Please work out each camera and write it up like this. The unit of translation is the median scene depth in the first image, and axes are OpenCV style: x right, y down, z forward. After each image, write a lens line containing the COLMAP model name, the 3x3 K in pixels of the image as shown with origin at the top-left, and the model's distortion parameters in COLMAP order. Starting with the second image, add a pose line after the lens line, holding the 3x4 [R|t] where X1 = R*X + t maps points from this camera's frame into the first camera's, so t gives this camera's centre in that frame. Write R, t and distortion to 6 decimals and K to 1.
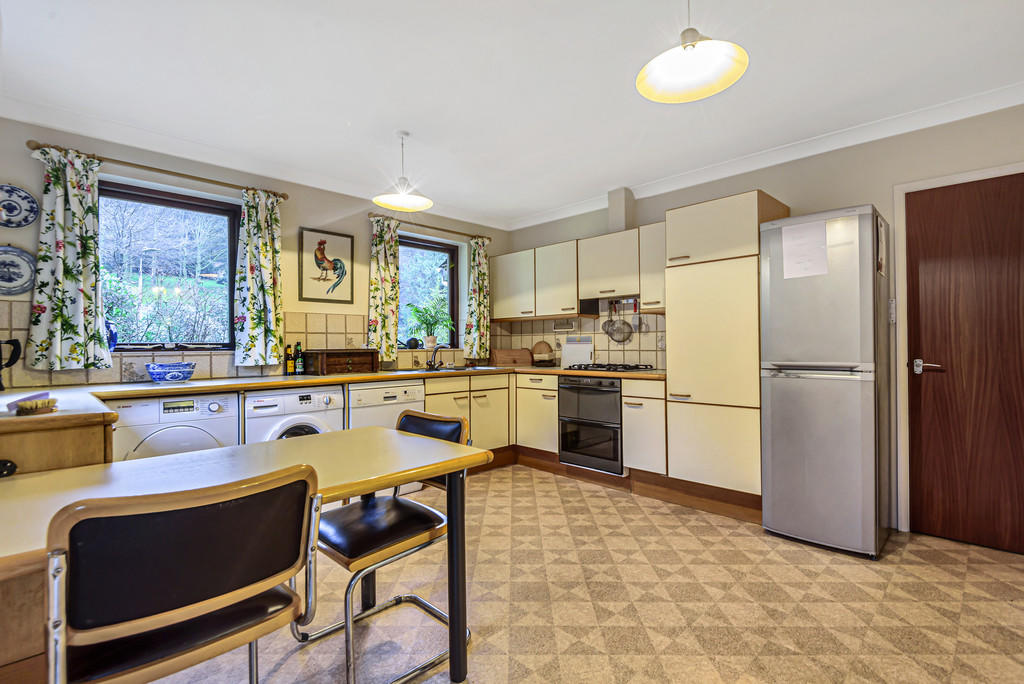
lens RADIAL K [[476.2, 0, 512.8], [0, 476.2, 342.5], [0, 0, 1]] dist [-0.003762, -0.001798]
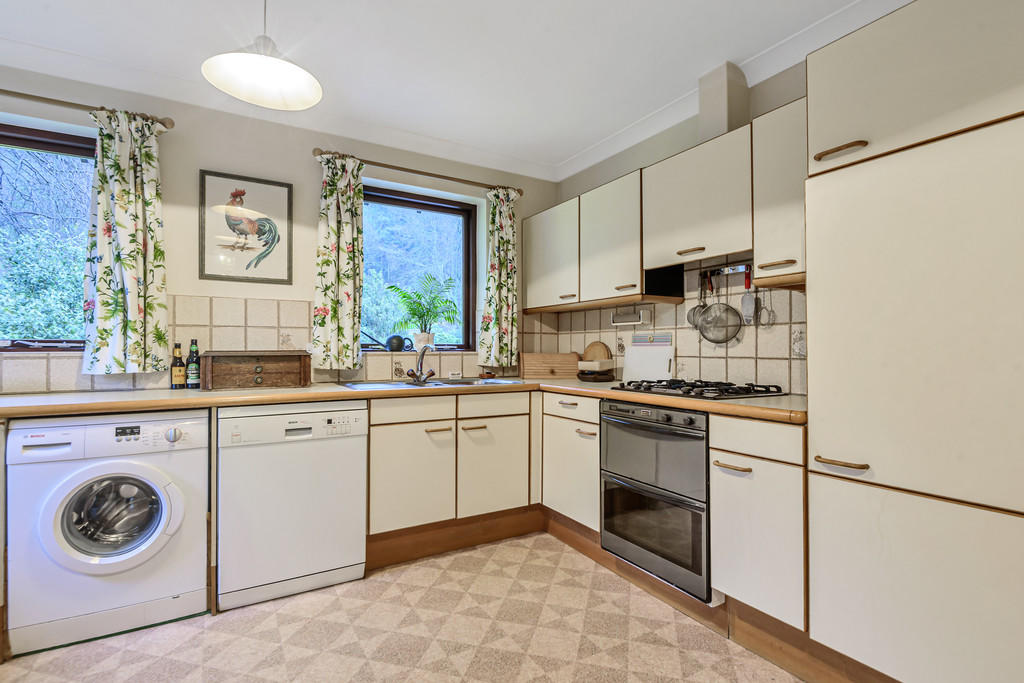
lens RADIAL K [[476.2, 0, 508.5], [0, 476.2, 344.2], [0, 0, 1]] dist [-0.003762, -0.001798]
pose [[0.965832, 0.005324, -0.259114, 0.143494], [-0.005833, 0.999982, -0.001194, 0.003446], [0.259103, 0.002664, 0.965846, 0.426918]]
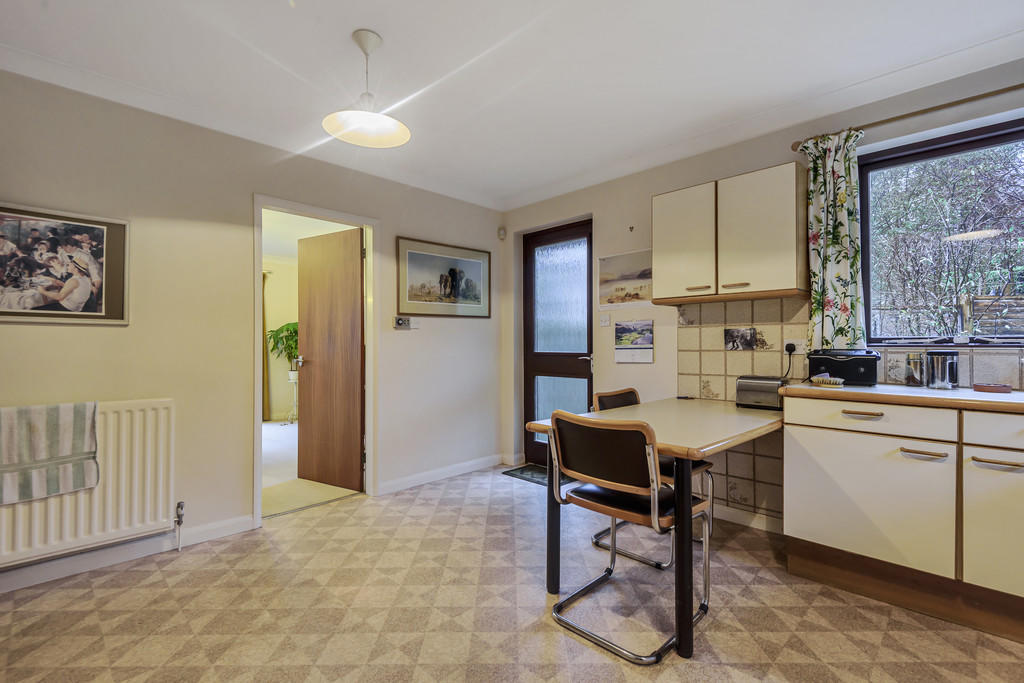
lens RADIAL K [[471.0, 0, 512.4], [0, 471.0, 340.0], [0, 0, 1]] dist [0.000191, -0.000004]
pose [[-0.999959, 0.007390, -0.005319, 0.003016], [0.007458, 0.999890, -0.012821, 0.007193], [0.005223, -0.012860, -0.999904, 1.732536]]
